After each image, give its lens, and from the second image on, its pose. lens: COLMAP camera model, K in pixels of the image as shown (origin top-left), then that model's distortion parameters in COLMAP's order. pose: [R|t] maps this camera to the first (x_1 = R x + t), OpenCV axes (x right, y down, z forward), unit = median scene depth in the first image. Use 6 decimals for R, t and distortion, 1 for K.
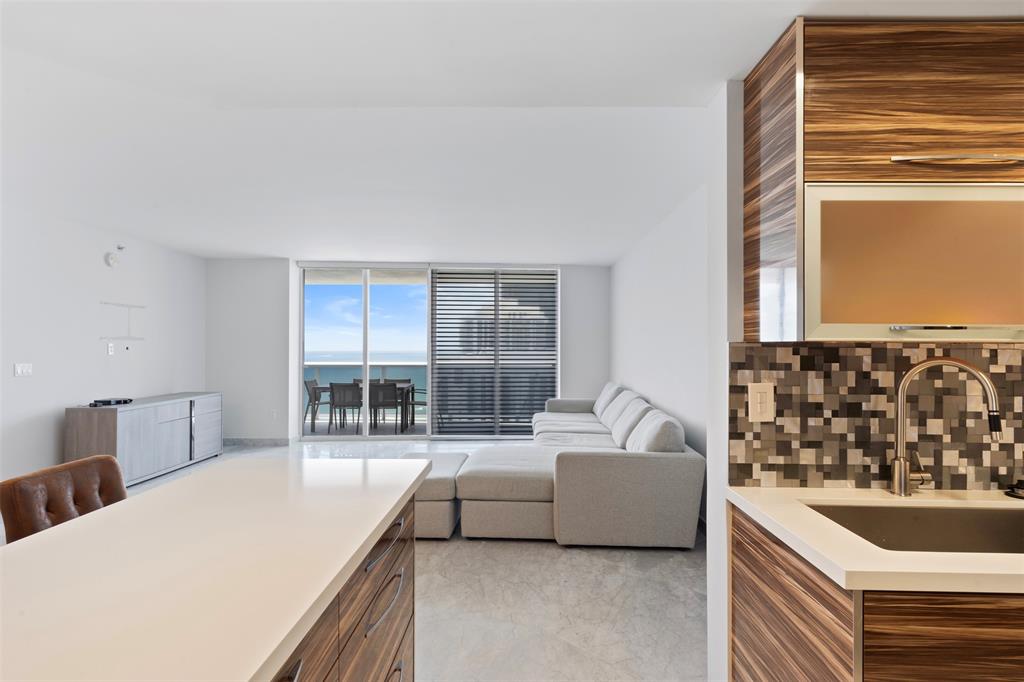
lens RADIAL K [[529.9, 0, 513.6], [0, 529.9, 349.2], [0, 0, 1]] dist [-0.001351, -0.000244]
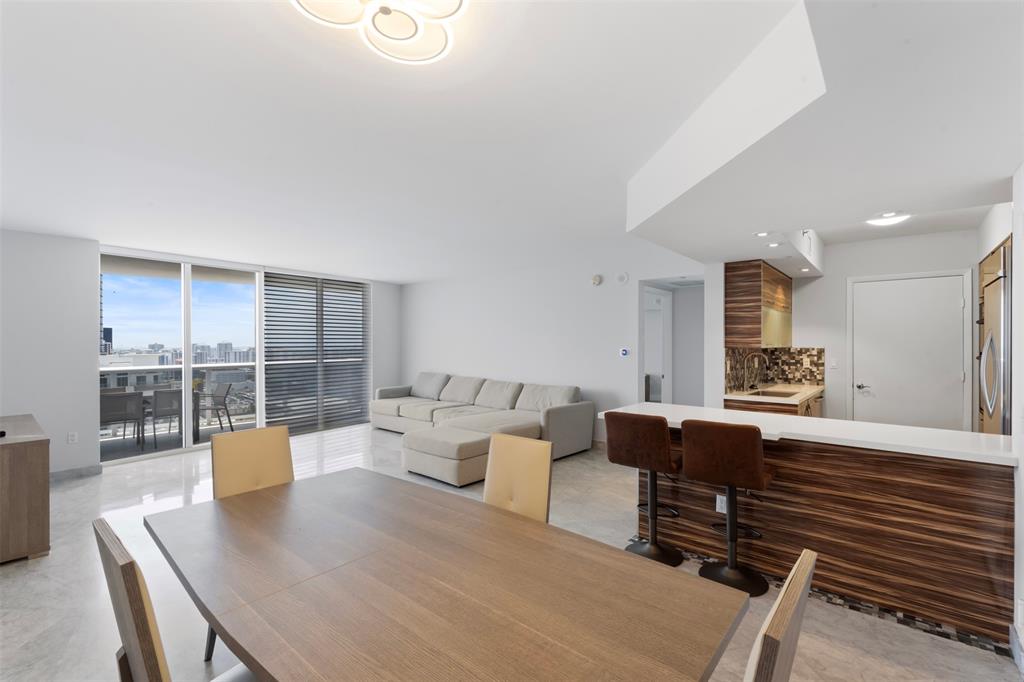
lens RADIAL K [[460.2, 0, 516.6], [0, 460.2, 344.8], [0, 0, 1]] dist [0.000904, 0.000195]
pose [[0.629822, -0.002323, 0.776736, -0.545268], [0.008841, 0.999952, -0.004178, -0.002681], [-0.776689, 0.009499, 0.629813, 0.067174]]
